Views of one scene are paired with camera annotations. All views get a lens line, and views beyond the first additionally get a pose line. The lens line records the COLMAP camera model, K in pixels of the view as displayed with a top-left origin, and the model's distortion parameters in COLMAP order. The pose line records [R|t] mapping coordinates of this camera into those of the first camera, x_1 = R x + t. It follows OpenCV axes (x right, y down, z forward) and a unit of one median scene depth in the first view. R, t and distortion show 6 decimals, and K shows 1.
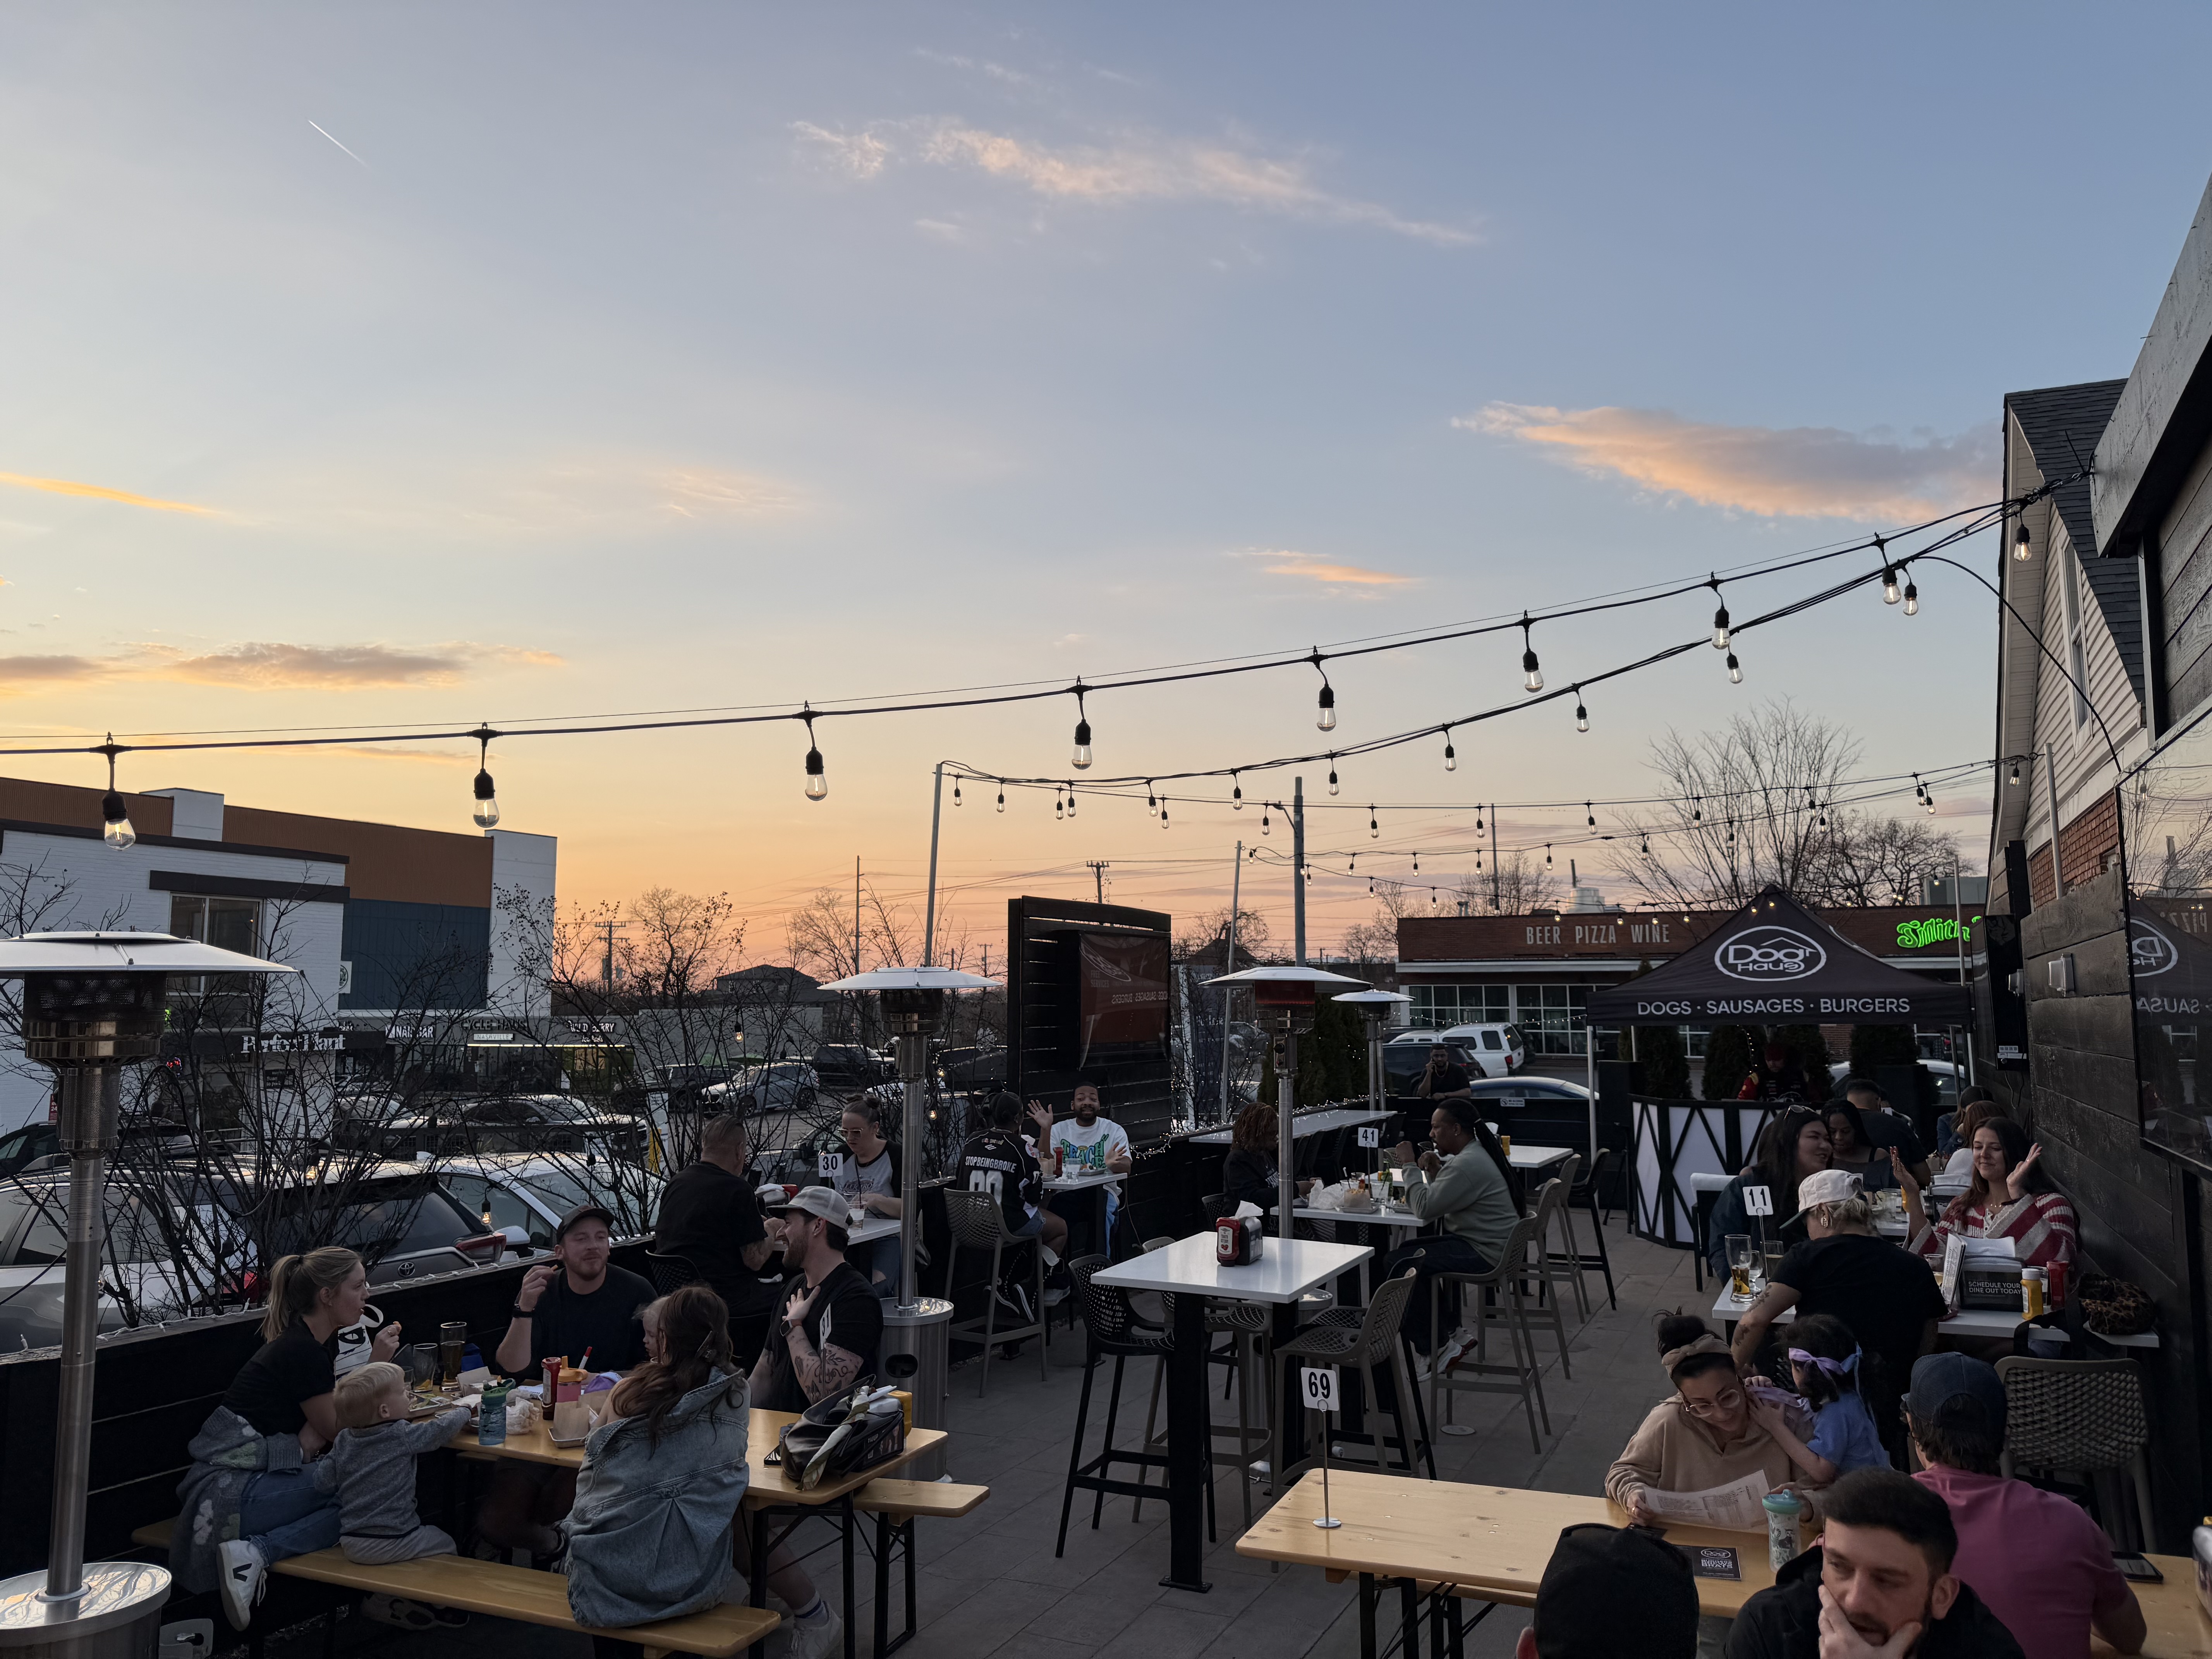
lens RADIAL K [[1549.6, 0, 1106.6], [0, 1549.6, 699.6], [0, 0, 1]] dist [0.006980, 0.000456]
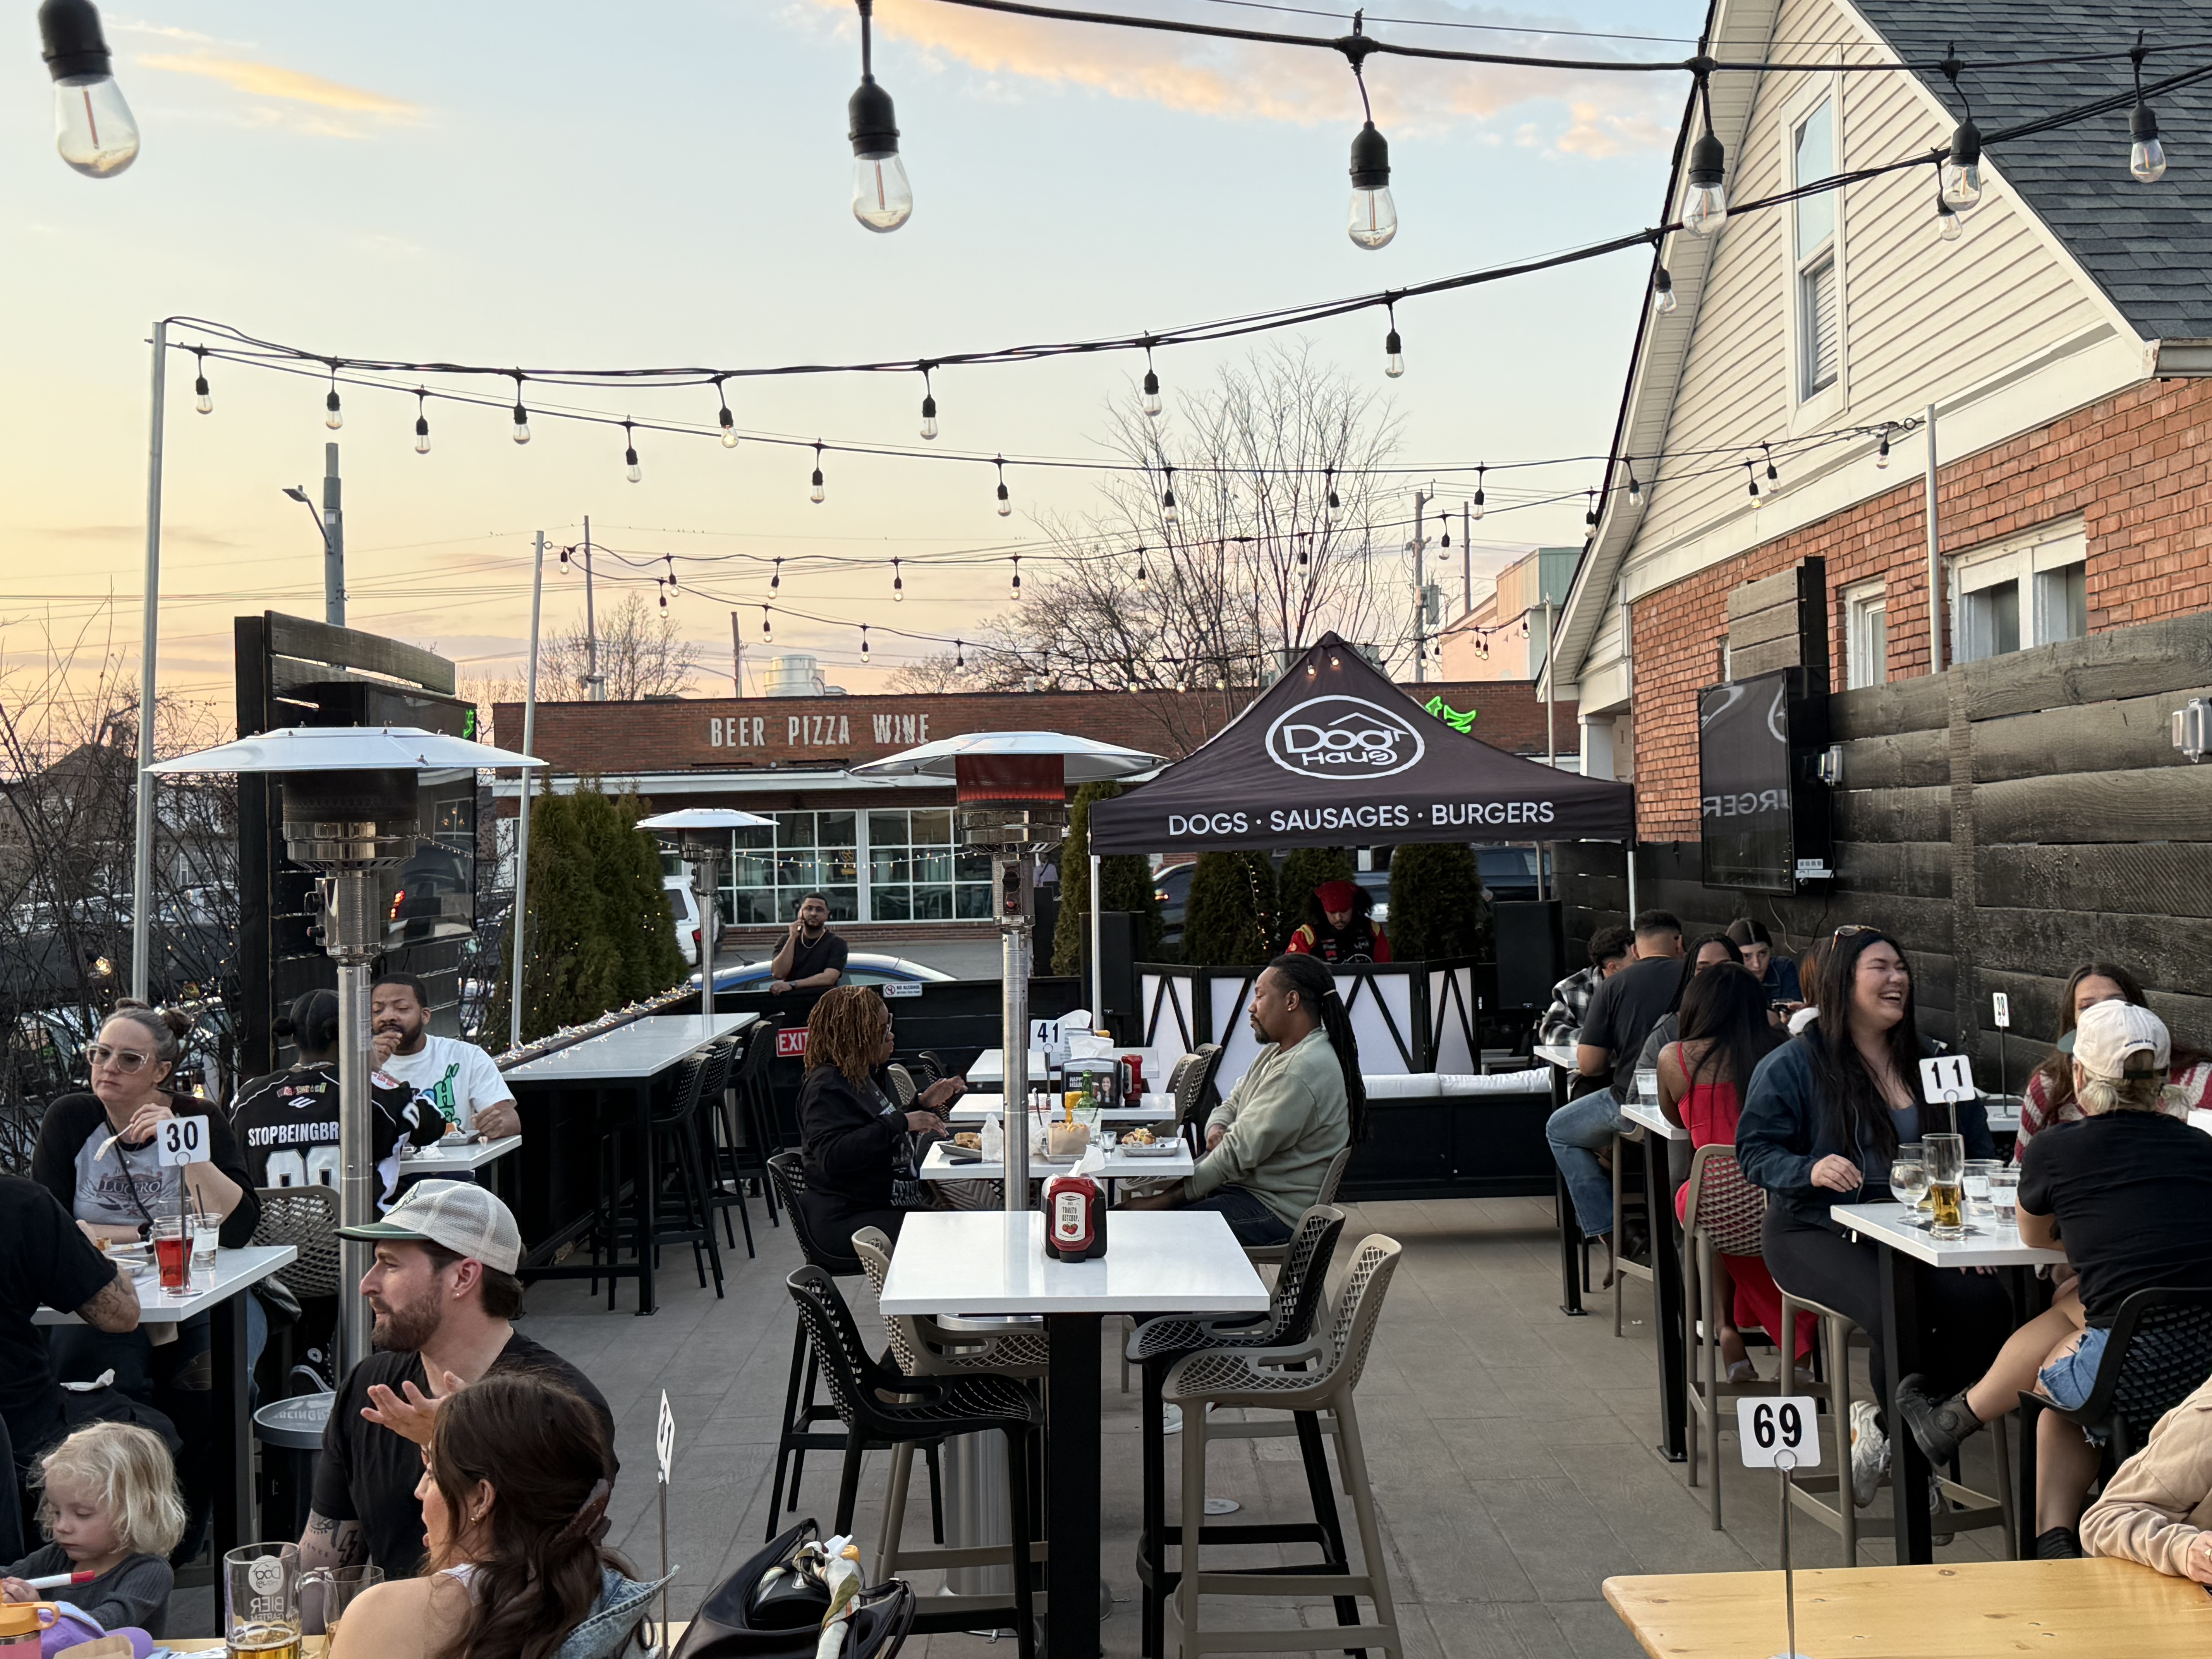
lens RADIAL K [[2628.0, 0, 1106.5], [0, 2628.0, 702.1], [0, 0, 1]] dist [0.280276, -0.842602]
pose [[0.890805, 0.003865, 0.454369, -0.151802], [-0.064663, 0.990865, 0.118345, 0.027745], [-0.449761, -0.134804, 0.882917, 0.091537]]
